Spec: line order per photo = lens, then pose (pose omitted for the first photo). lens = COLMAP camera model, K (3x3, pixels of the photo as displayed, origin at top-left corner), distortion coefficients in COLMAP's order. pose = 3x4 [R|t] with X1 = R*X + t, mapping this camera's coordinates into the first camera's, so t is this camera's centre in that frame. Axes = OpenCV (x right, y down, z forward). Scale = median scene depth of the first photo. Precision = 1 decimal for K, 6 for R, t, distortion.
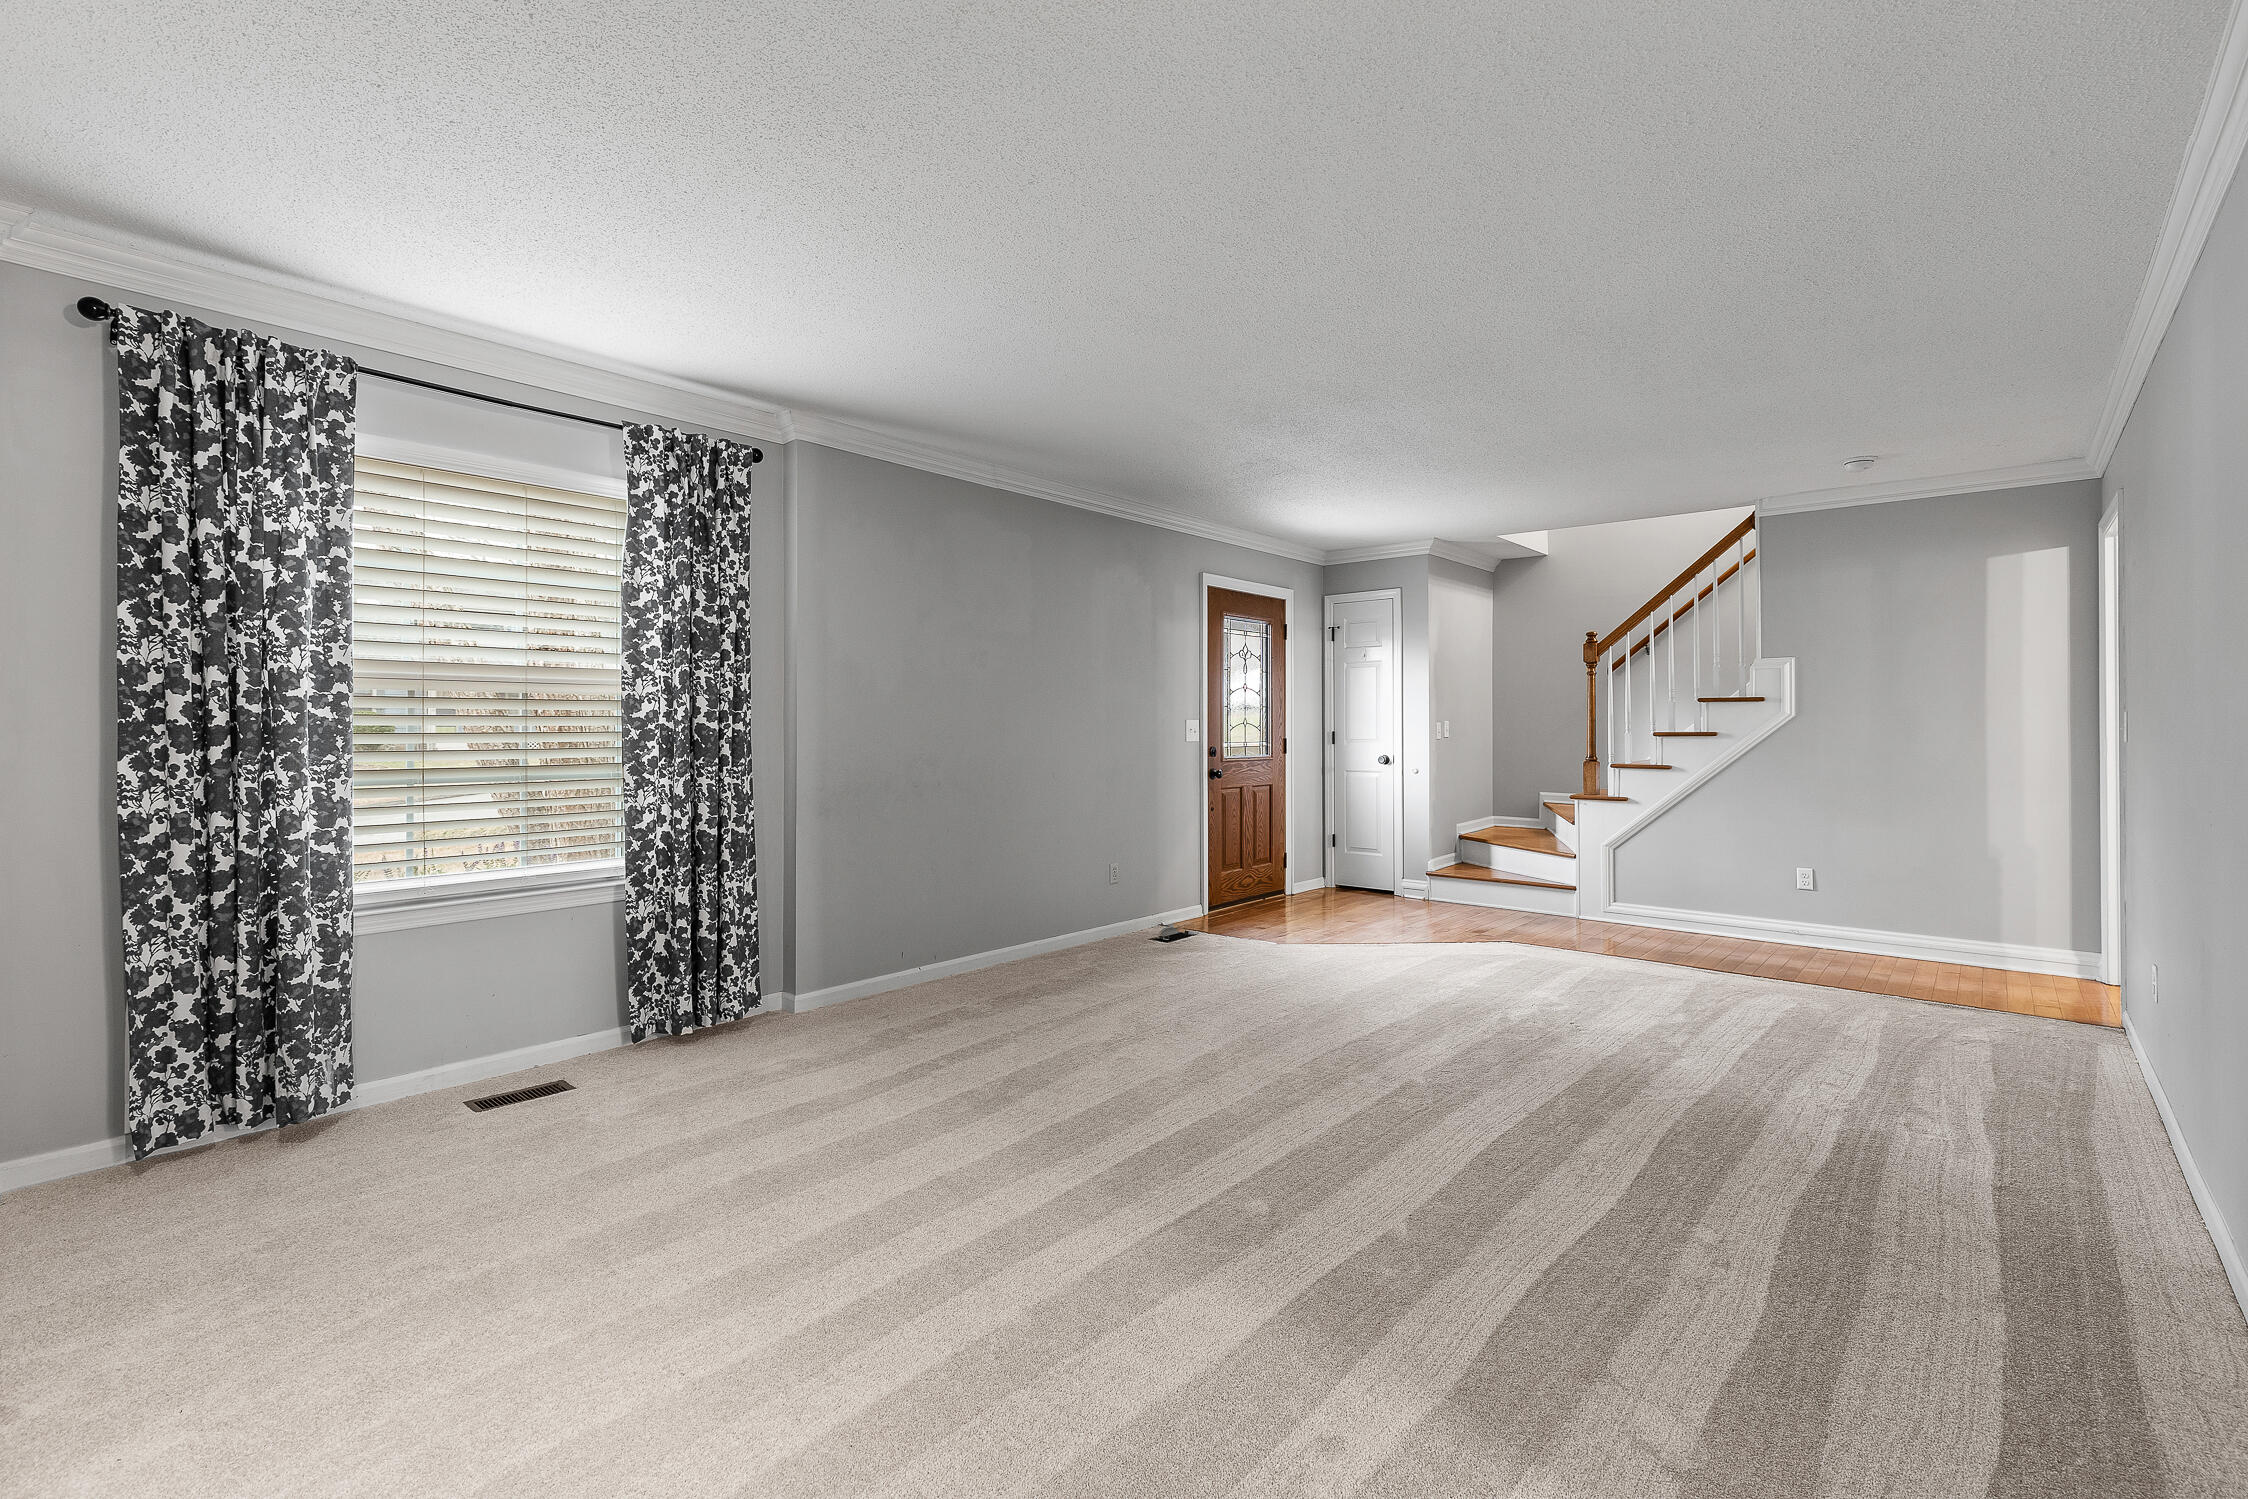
lens RADIAL K [[1013.5, 0, 1129.7], [0, 1013.5, 736.6], [0, 0, 1]] dist [-0.002683, -0.000157]
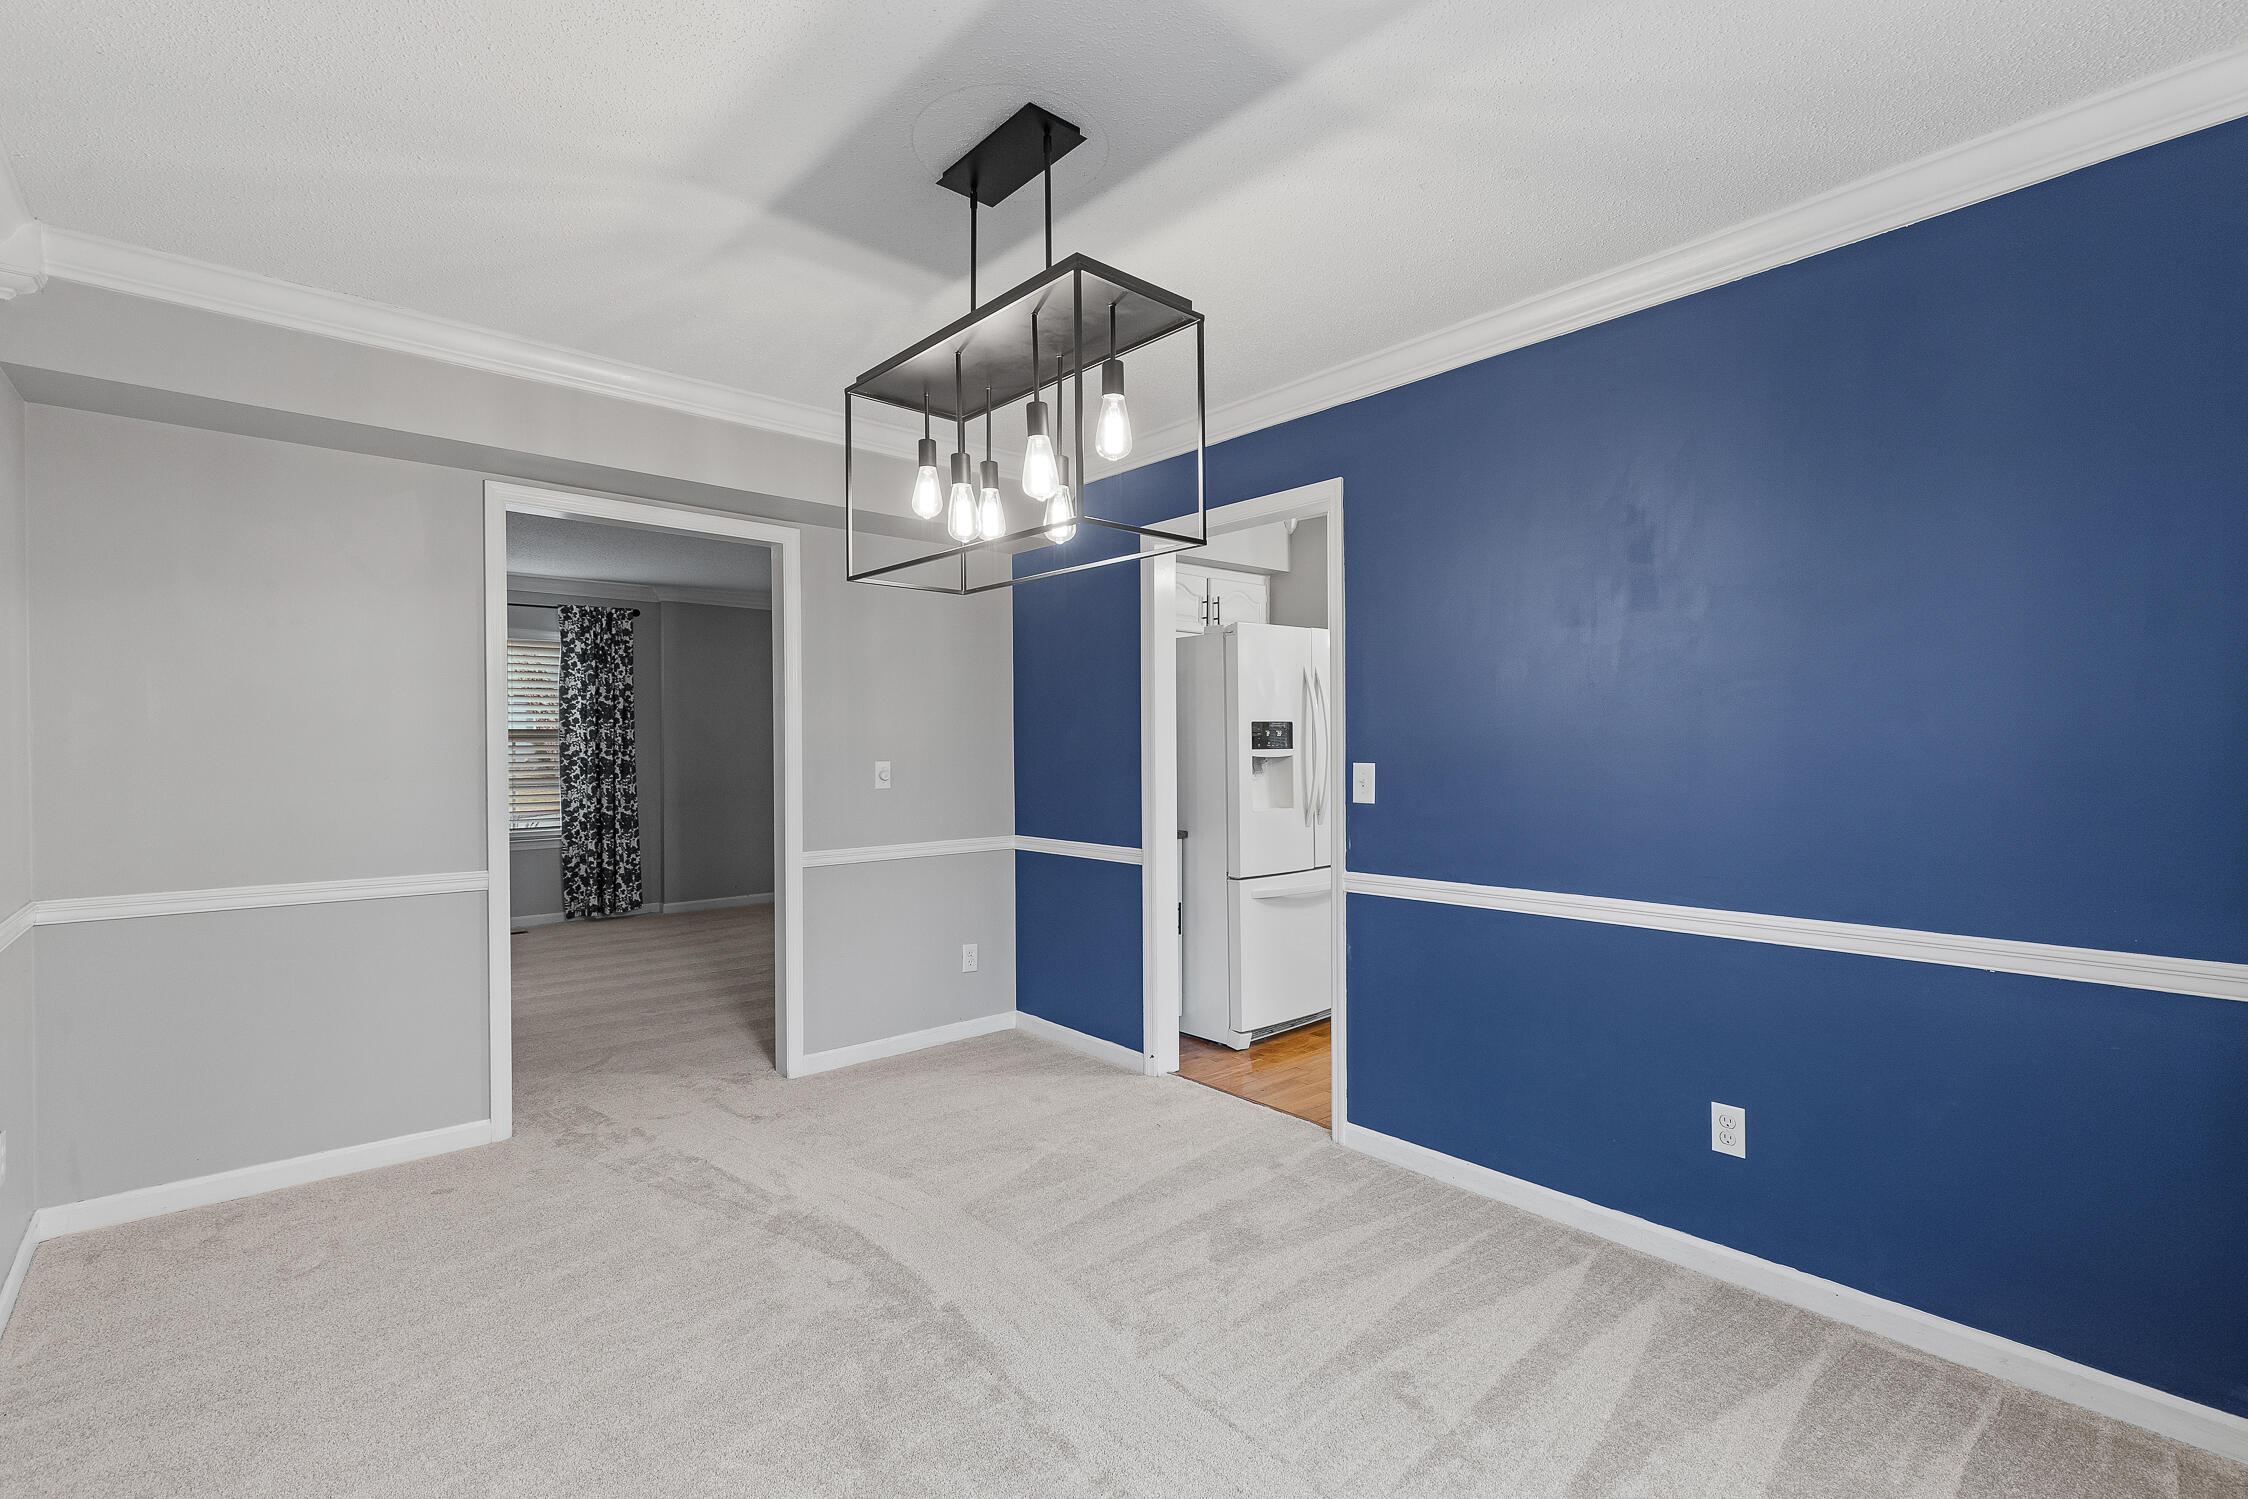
lens RADIAL K [[1013.5, 0, 1121.9], [0, 1013.5, 772.4], [0, 0, 1]] dist [-0.002683, -0.000157]
pose [[0.990200, -0.003728, -0.139608, 0.830787], [0.004835, 0.999960, 0.007589, 0.007261], [0.139574, -0.008190, 0.990178, -0.776128]]
